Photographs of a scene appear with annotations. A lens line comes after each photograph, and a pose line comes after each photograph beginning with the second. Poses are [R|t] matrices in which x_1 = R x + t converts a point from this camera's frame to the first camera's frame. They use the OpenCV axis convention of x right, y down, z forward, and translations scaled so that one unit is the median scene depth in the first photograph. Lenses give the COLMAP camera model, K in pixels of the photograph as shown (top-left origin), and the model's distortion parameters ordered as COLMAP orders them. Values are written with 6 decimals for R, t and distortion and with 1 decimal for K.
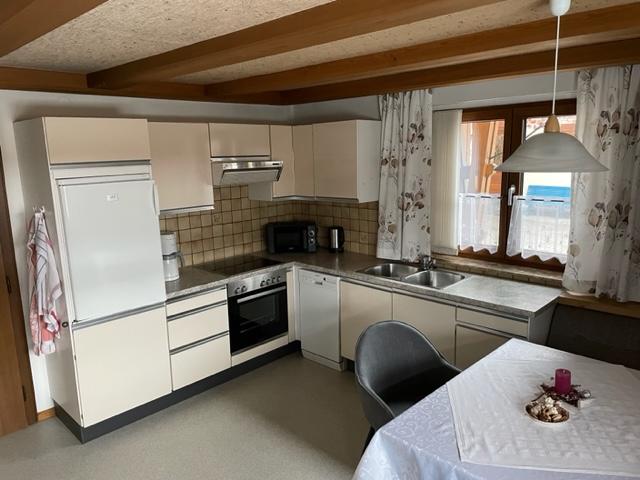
lens RADIAL K [[484.5, 0, 320.0], [0, 484.5, 240.0], [0, 0, 1]] dist [0.044596, -0.002723]
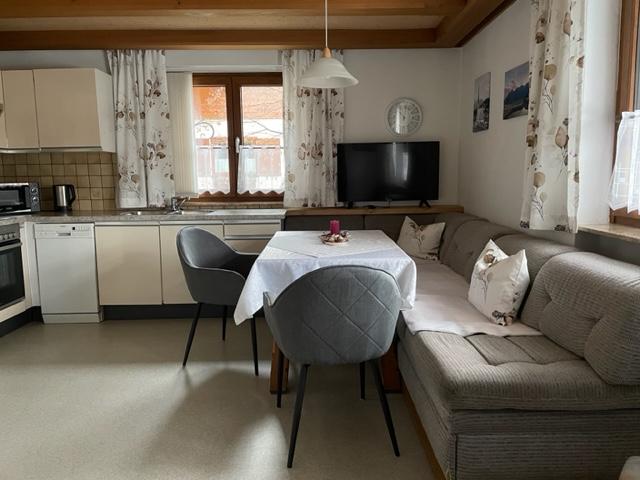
lens RADIAL K [[484.5, 0, 320.0], [0, 484.5, 240.0], [0, 0, 1]] dist [0.044596, -0.002723]
pose [[0.703124, -0.076851, 0.706902, -0.343491], [0.129517, 0.991354, -0.021050, 0.191866], [-0.699173, 0.106356, 0.706998, -0.023230]]
